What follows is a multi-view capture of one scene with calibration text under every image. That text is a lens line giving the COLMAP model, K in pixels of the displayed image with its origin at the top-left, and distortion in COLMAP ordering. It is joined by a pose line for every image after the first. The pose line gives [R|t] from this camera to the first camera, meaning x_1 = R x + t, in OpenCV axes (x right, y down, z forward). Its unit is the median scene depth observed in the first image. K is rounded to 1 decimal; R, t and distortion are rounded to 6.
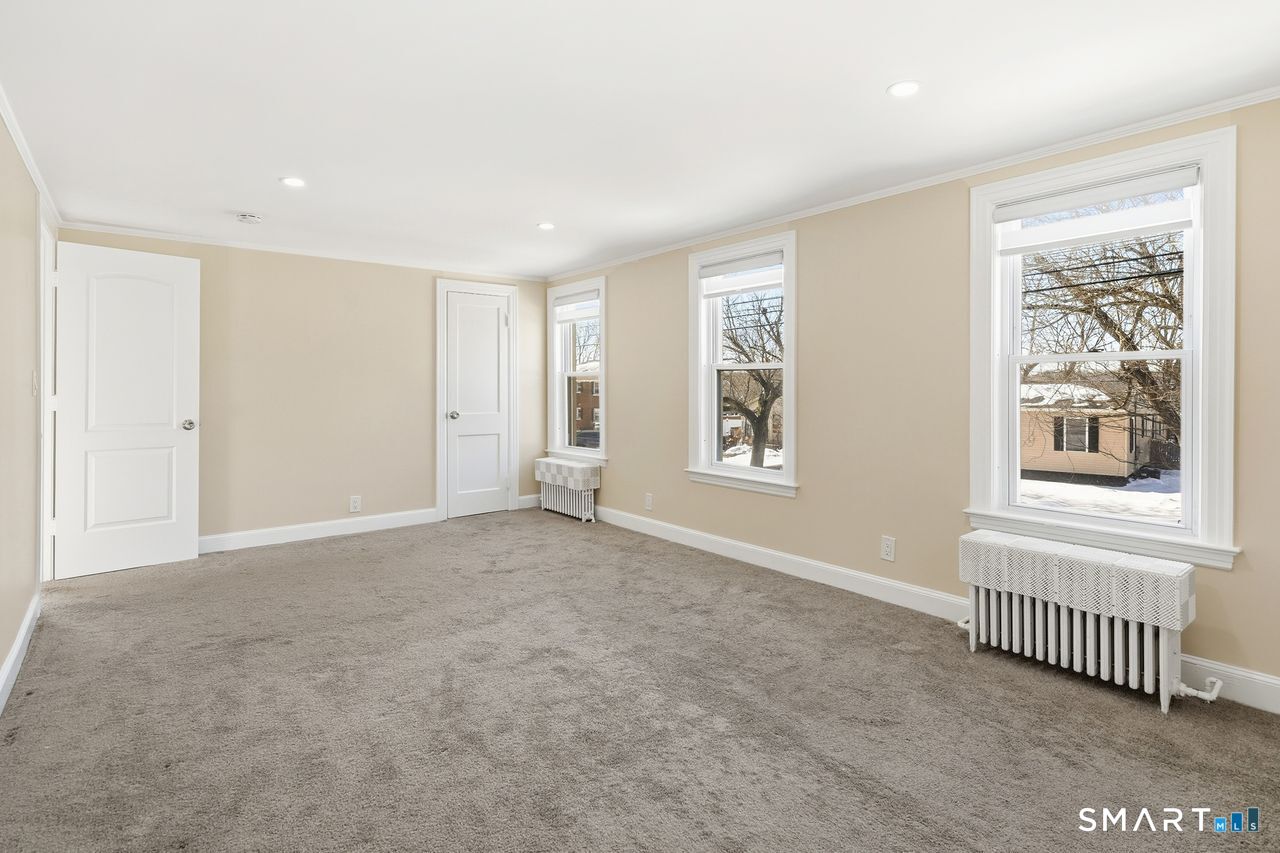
lens RADIAL K [[599.1, 0, 644.9], [0, 599.1, 383.7], [0, 0, 1]] dist [0.000130, 0.000592]
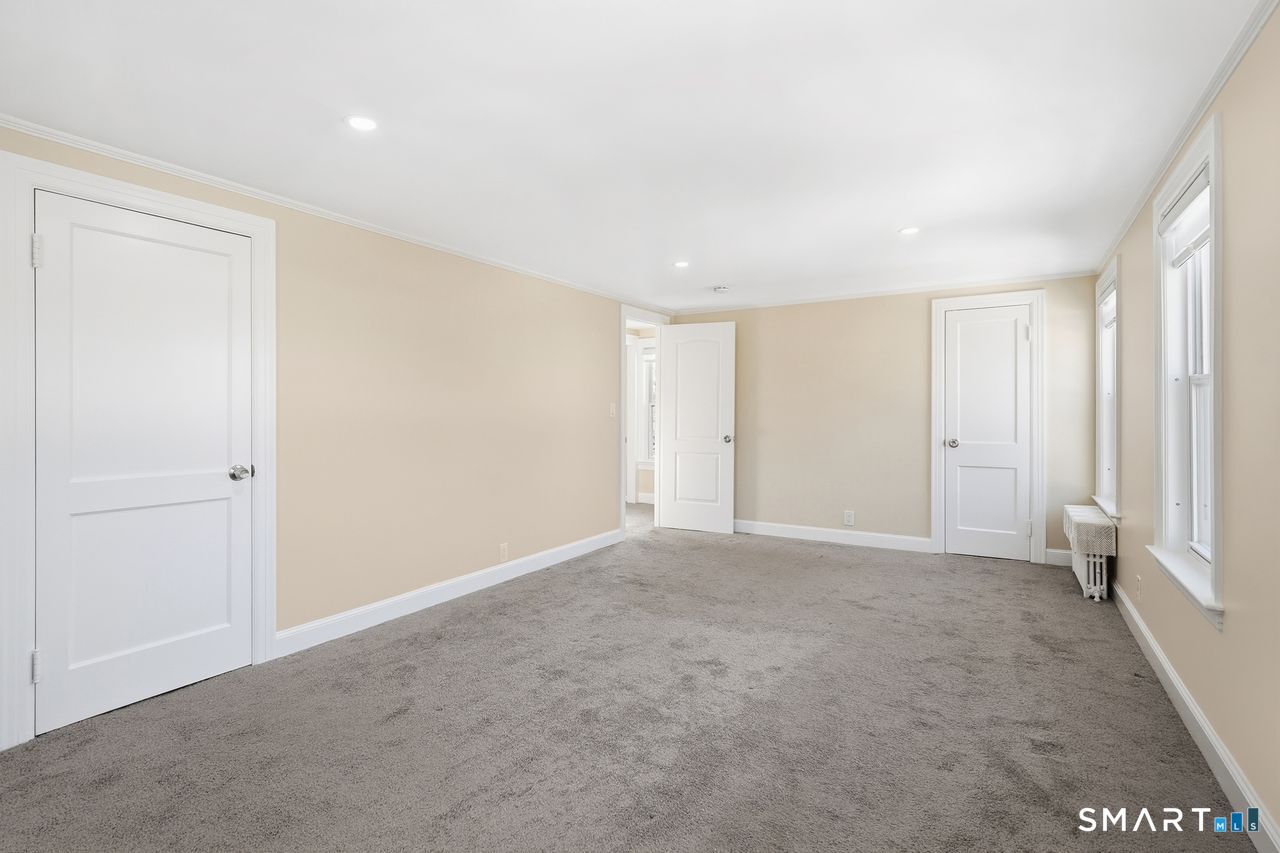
lens RADIAL K [[599.9, 0, 683.2], [0, 599.9, 404.9], [0, 0, 1]] dist [-0.011610, 0.000885]
pose [[0.389091, -0.008645, -0.921159, 0.503467], [0.003536, 0.999963, -0.007891, -0.001194], [0.921193, -0.000187, 0.389107, 0.344575]]
